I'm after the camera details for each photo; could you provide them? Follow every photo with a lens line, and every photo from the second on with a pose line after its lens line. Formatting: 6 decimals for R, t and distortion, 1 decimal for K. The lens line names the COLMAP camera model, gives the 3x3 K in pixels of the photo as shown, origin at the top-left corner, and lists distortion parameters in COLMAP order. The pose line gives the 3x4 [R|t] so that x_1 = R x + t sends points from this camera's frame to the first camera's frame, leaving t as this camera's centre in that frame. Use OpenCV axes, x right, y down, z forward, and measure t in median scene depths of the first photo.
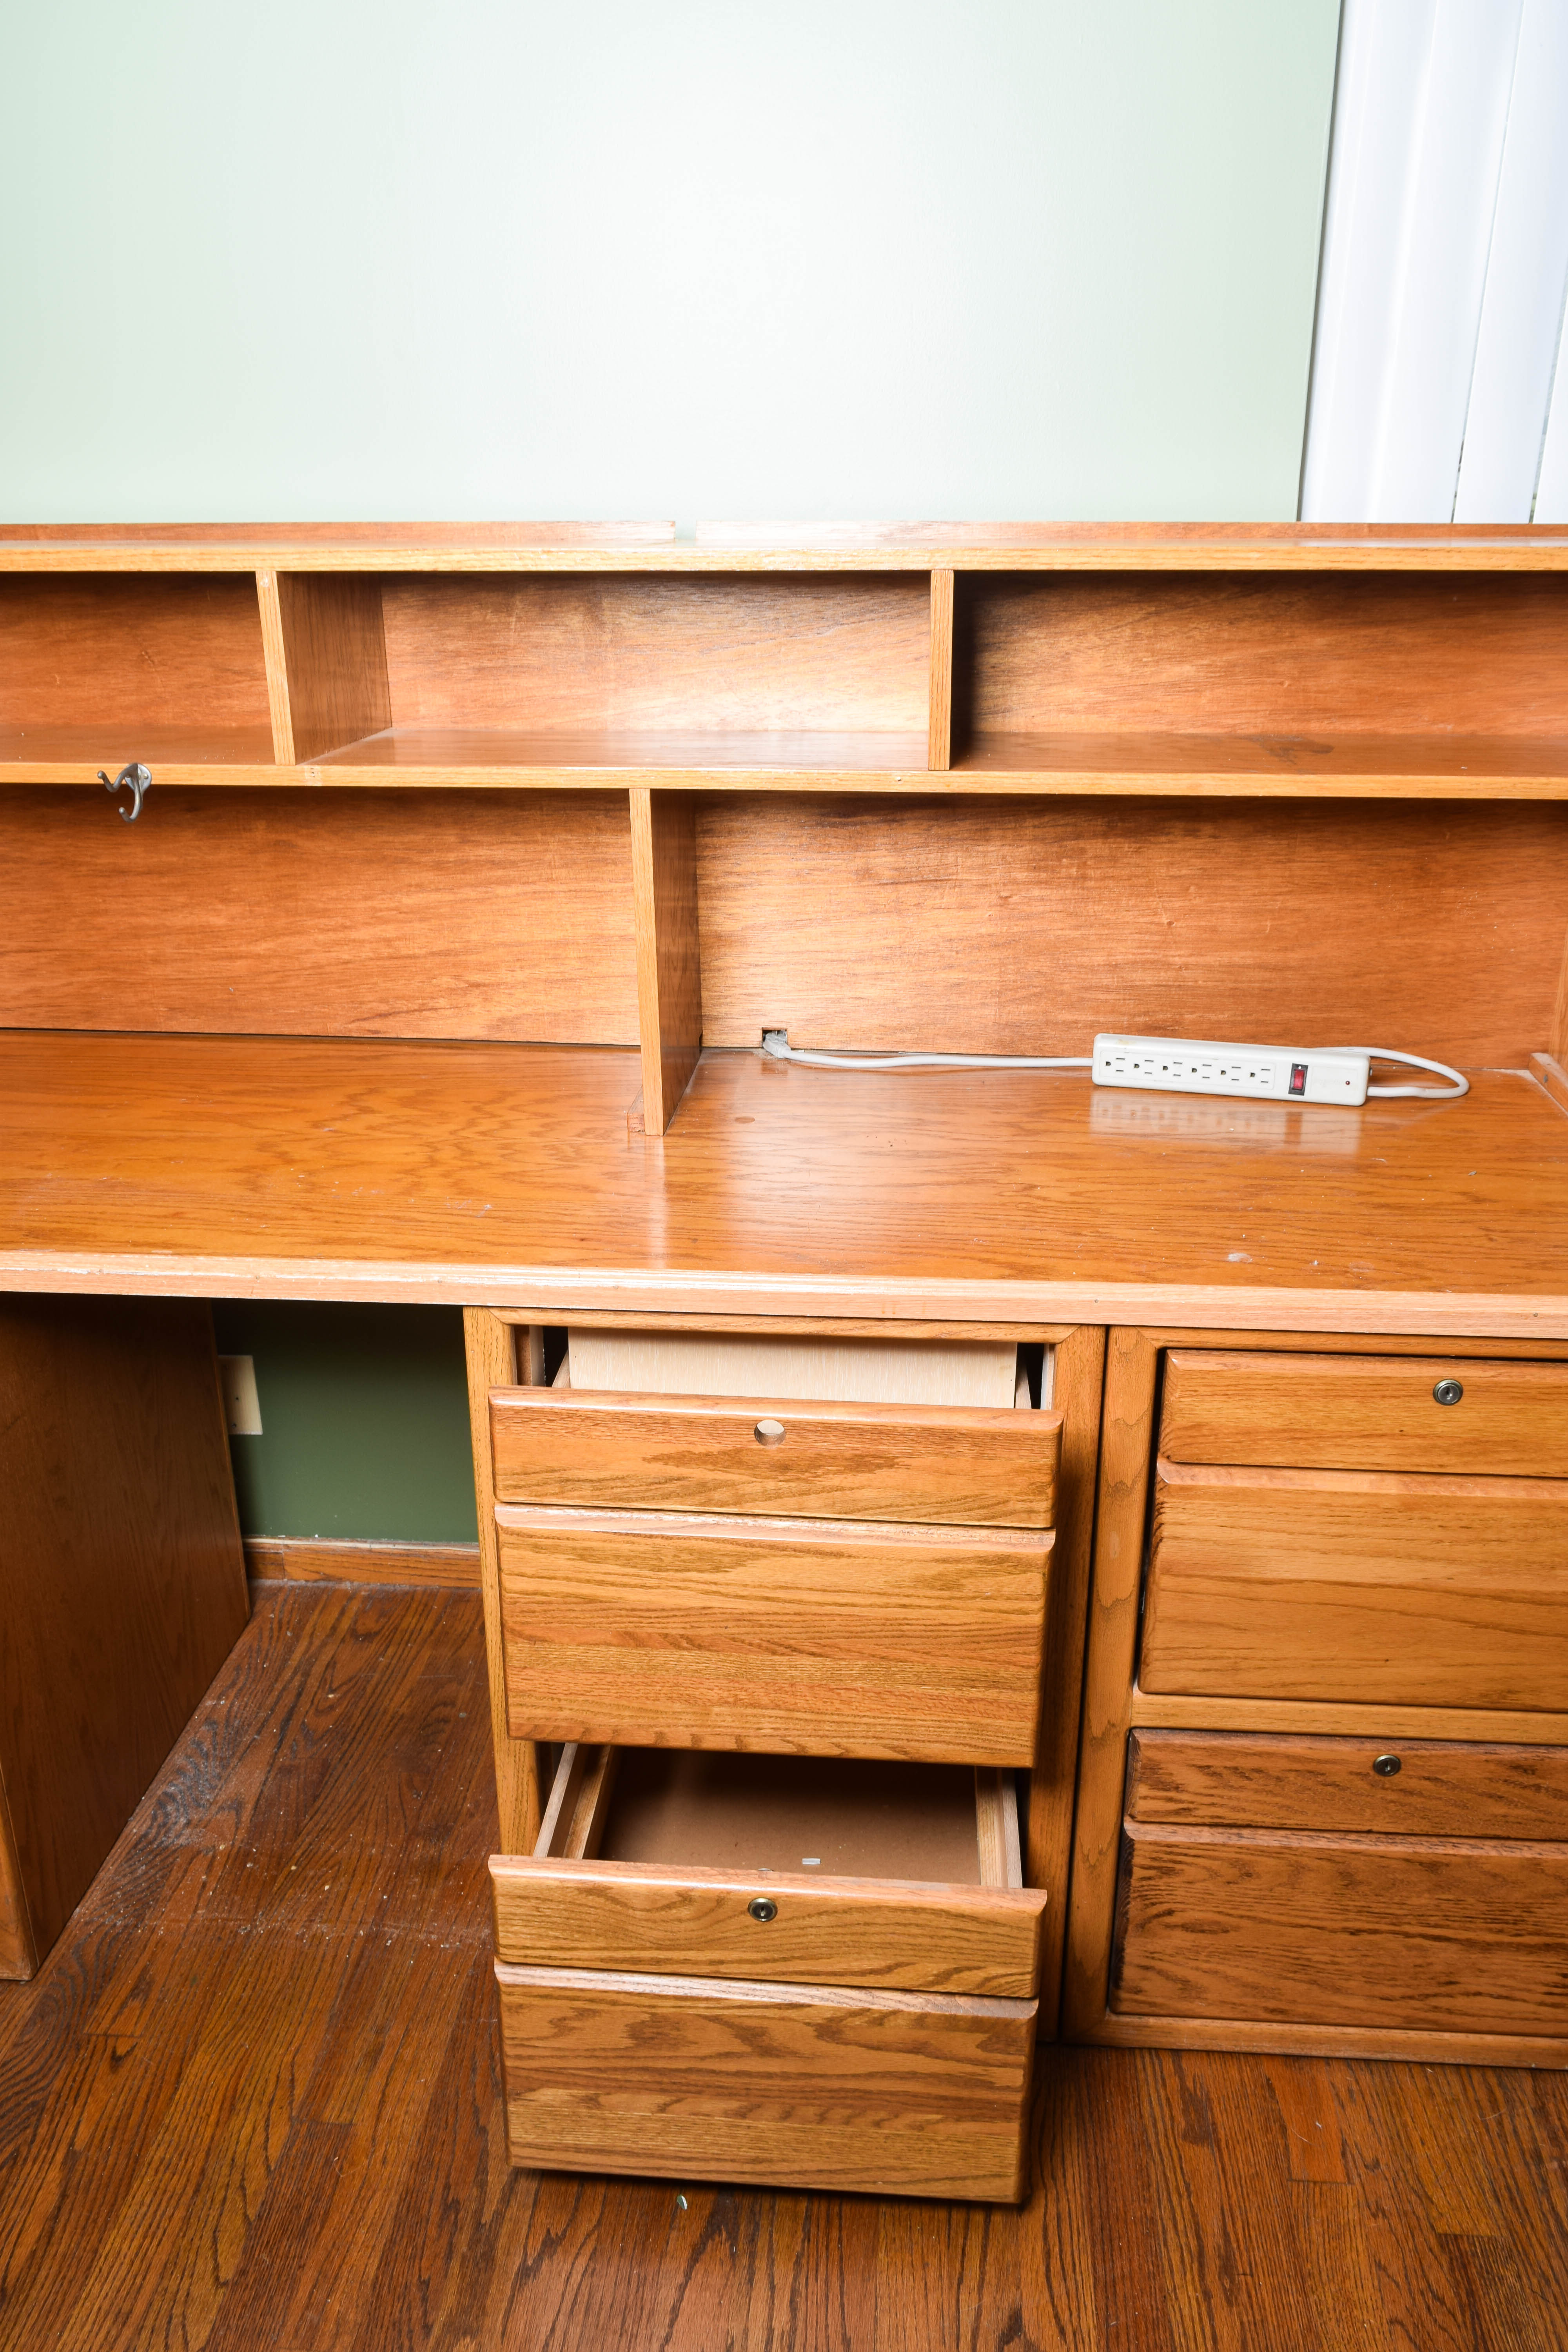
lens RADIAL K [[1816.4, 0, 796.8], [0, 1816.4, 1181.6], [0, 0, 1]] dist [-0.030310, 0.022385]
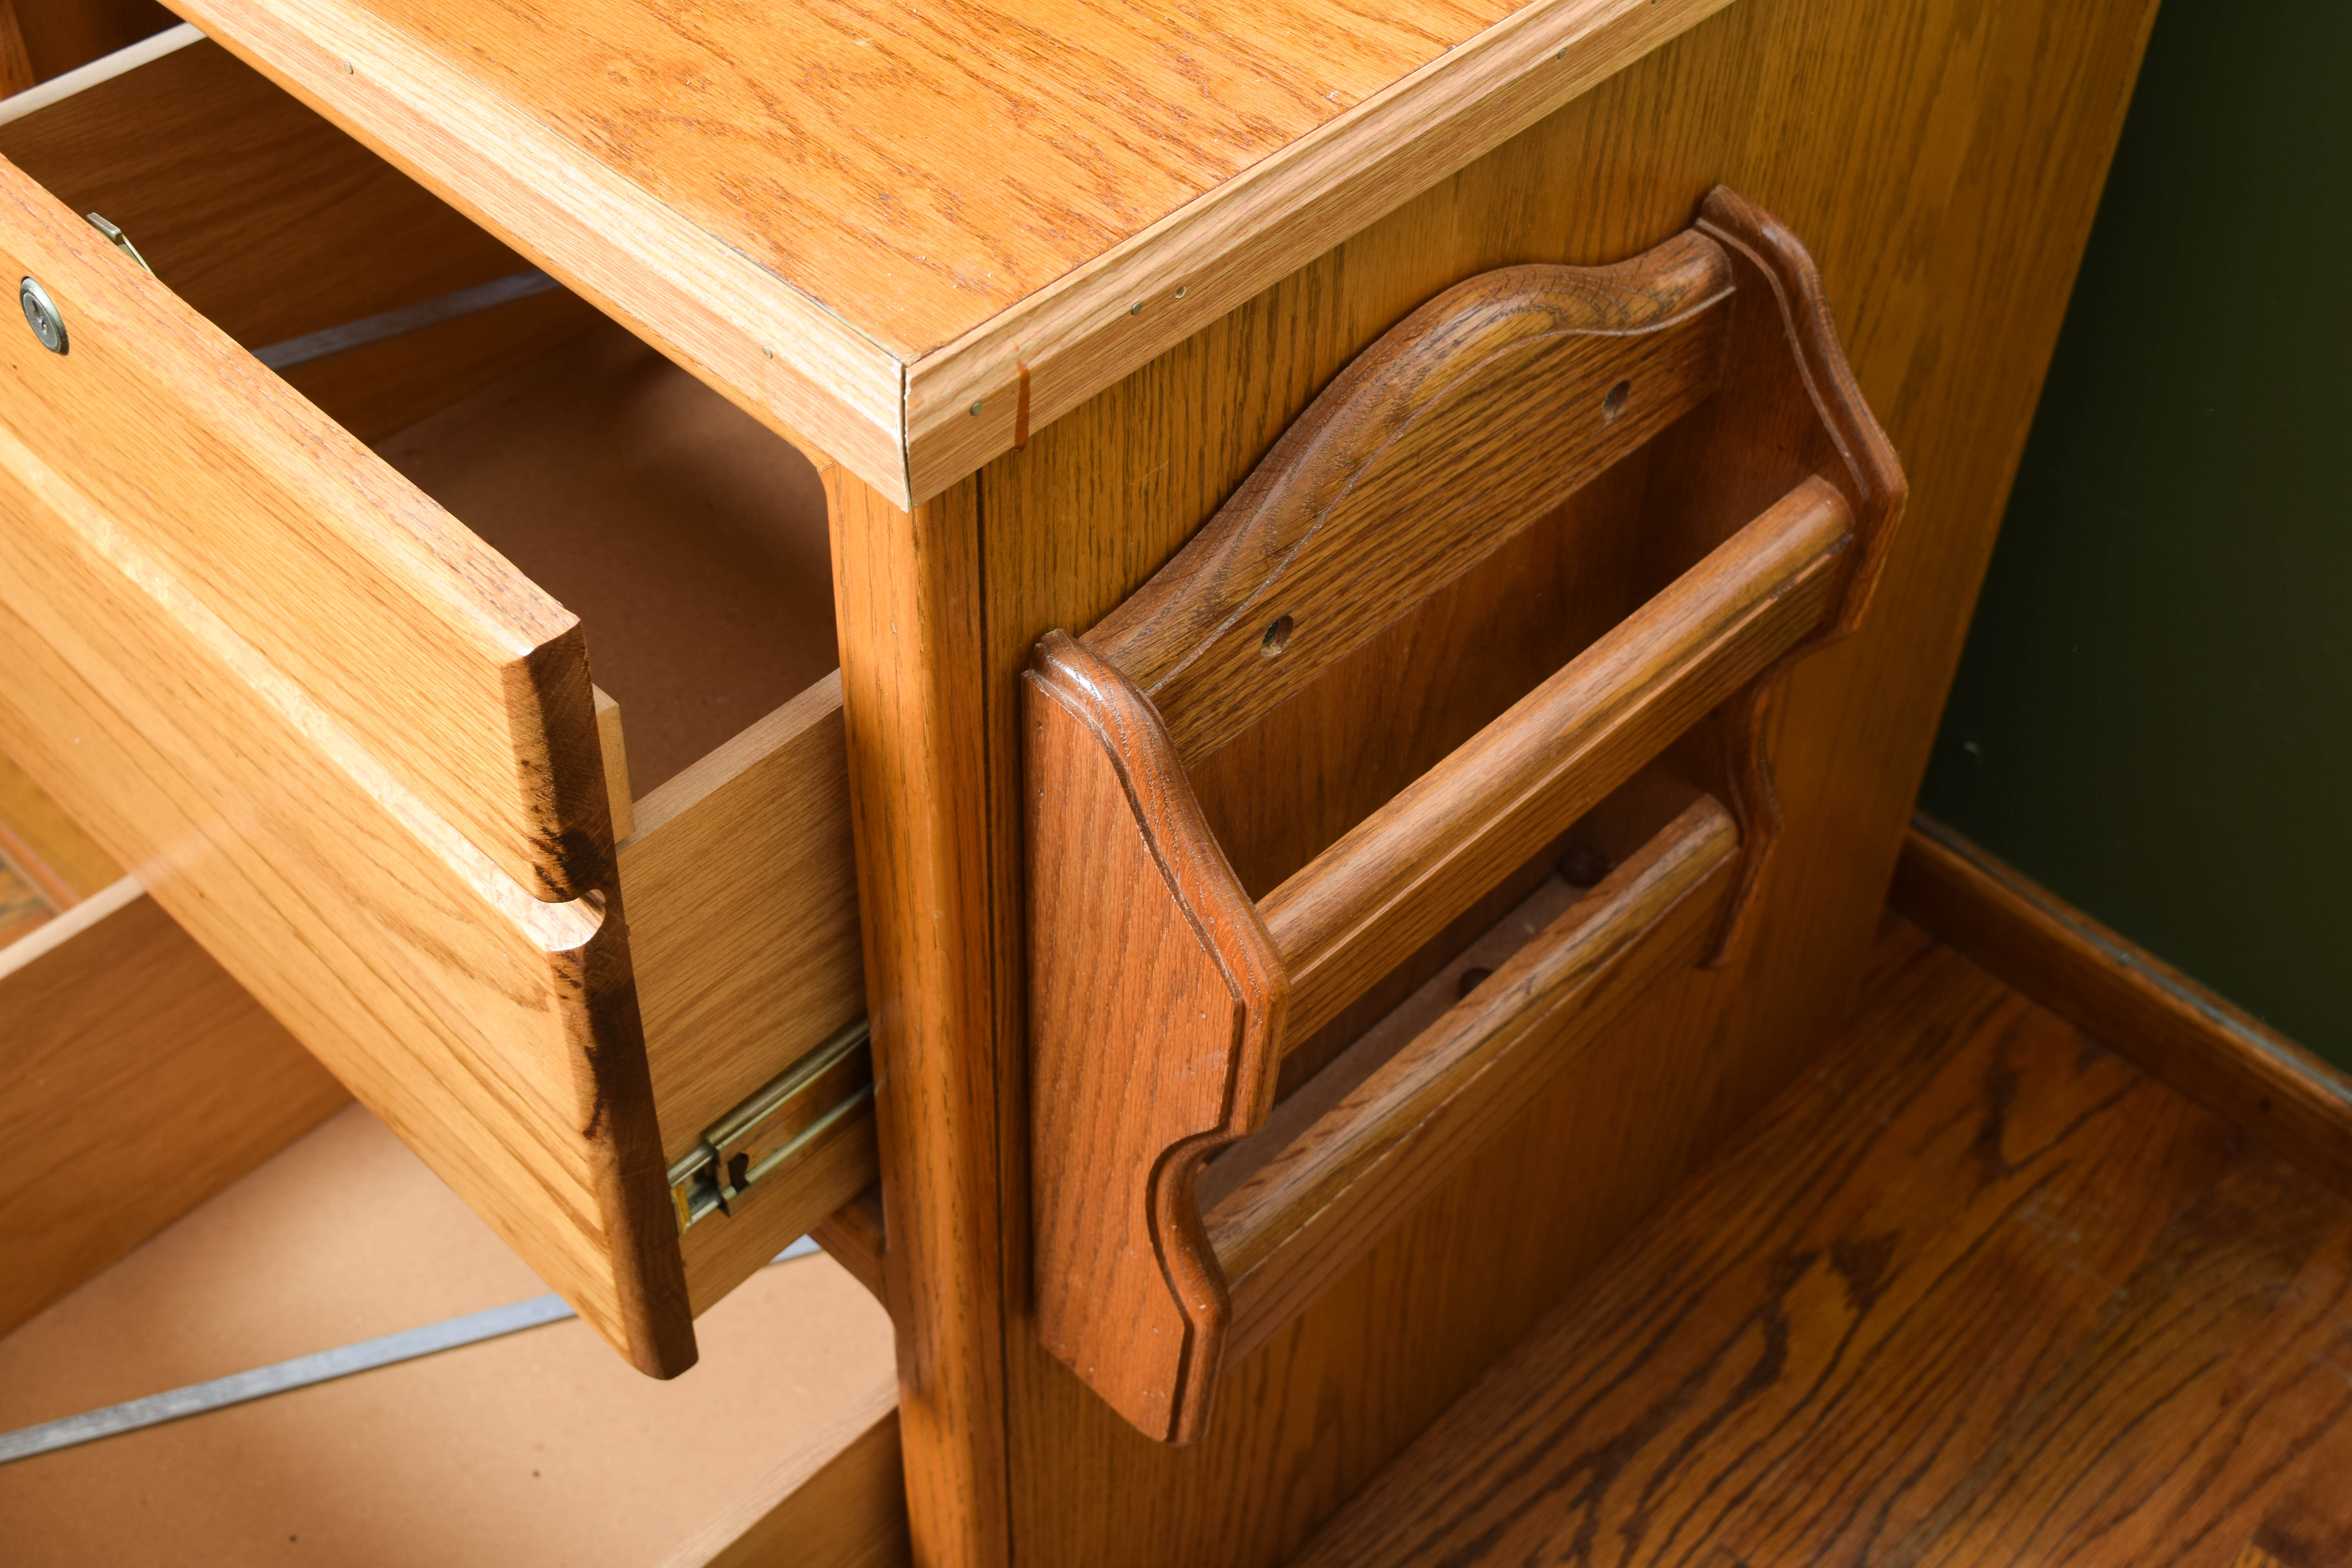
lens RADIAL K [[2898.2, 0, 1178.4], [0, 2898.2, 775.9], [0, 0, 1]] dist [-0.048344, 0.000000]
pose [[0.765706, 0.476784, -0.431708, 0.646218], [-0.251461, 0.839684, 0.481351, -0.088725], [0.591998, -0.260016, 0.762843, 0.510719]]
